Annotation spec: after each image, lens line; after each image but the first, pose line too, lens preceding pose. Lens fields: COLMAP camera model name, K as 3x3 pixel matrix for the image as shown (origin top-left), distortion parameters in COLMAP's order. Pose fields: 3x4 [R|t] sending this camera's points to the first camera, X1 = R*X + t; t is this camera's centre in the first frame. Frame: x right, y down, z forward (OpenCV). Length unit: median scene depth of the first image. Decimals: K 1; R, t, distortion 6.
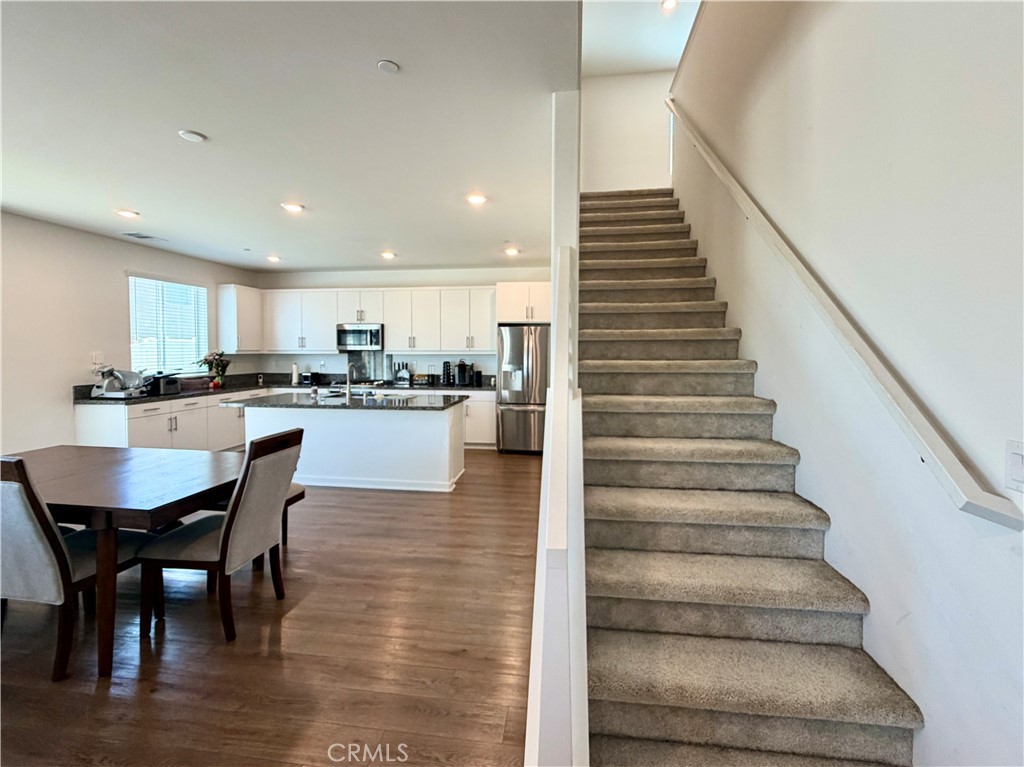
lens RADIAL K [[460.0, 0, 512.7], [0, 460.0, 362.4], [0, 0, 1]] dist [0.000368, 0.000095]
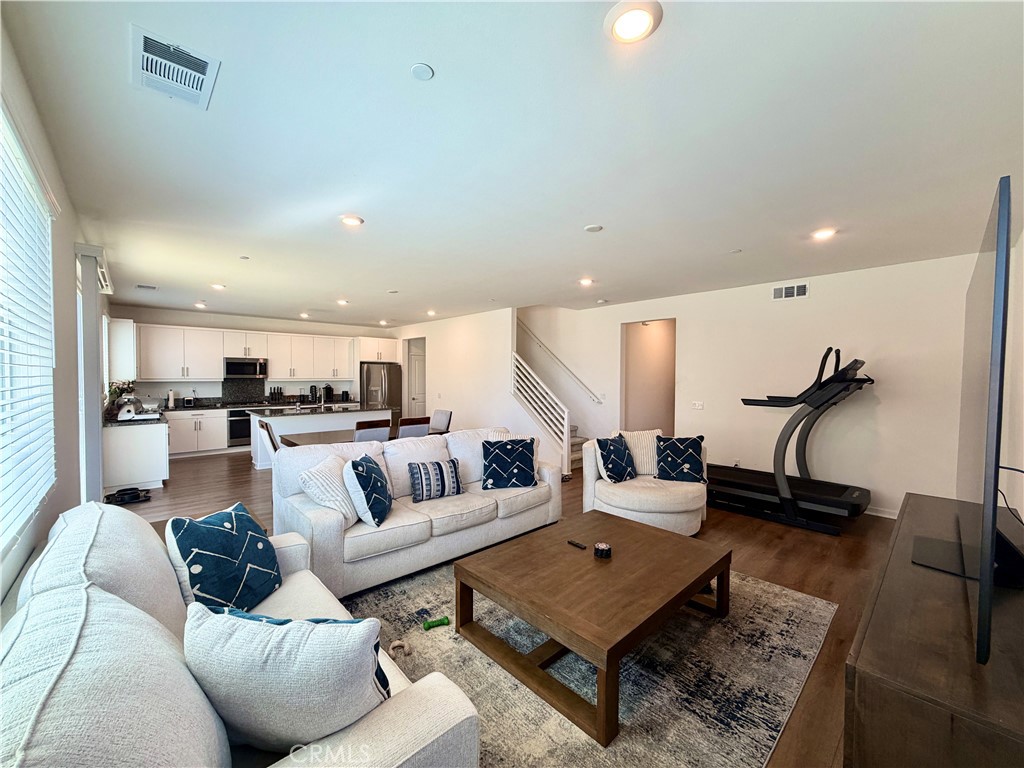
lens RADIAL K [[410.1, 0, 510.6], [0, 410.1, 384.6], [0, 0, 1]] dist [-0.000547, 0.000132]
pose [[0.639951, -0.015995, 0.768249, -0.850728], [0.014659, 0.999856, 0.008606, -0.008748], [-0.768276, 0.005755, 0.640093, -0.362658]]
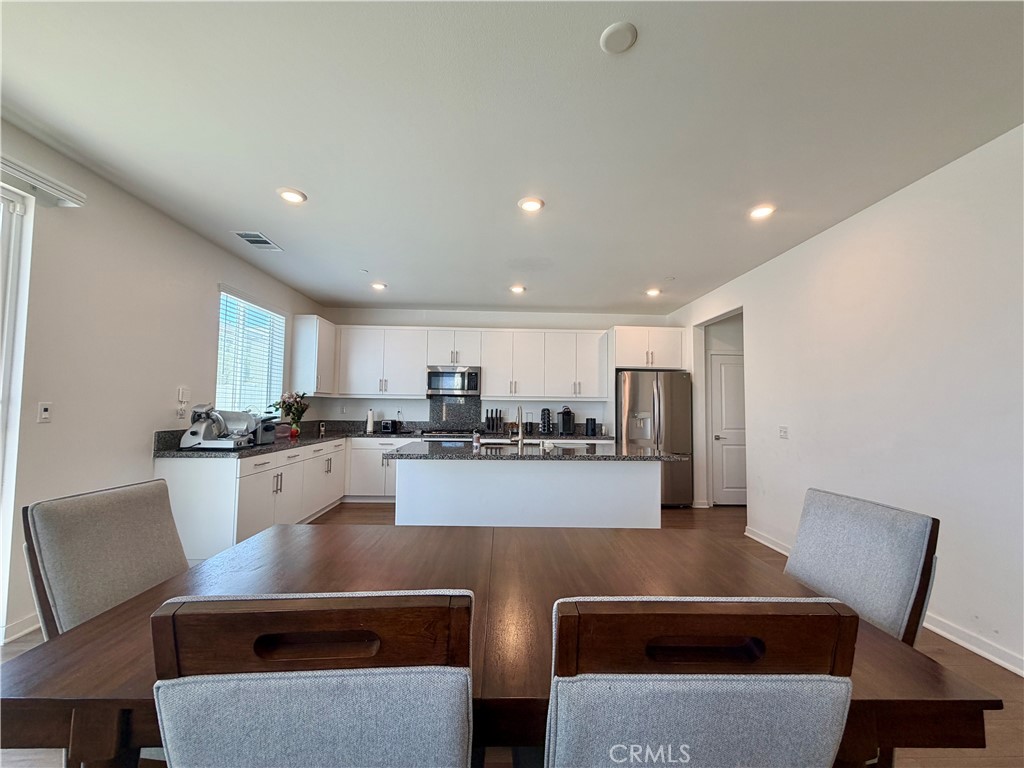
lens RADIAL K [[410.1, 0, 509.5], [0, 410.1, 386.3], [0, 0, 1]] dist [-0.000547, 0.000132]
pose [[0.985655, 0.020632, 0.167509, -0.407923], [-0.007563, 0.996902, -0.078285, 0.020791], [-0.168605, 0.075895, 0.982757, 0.217619]]
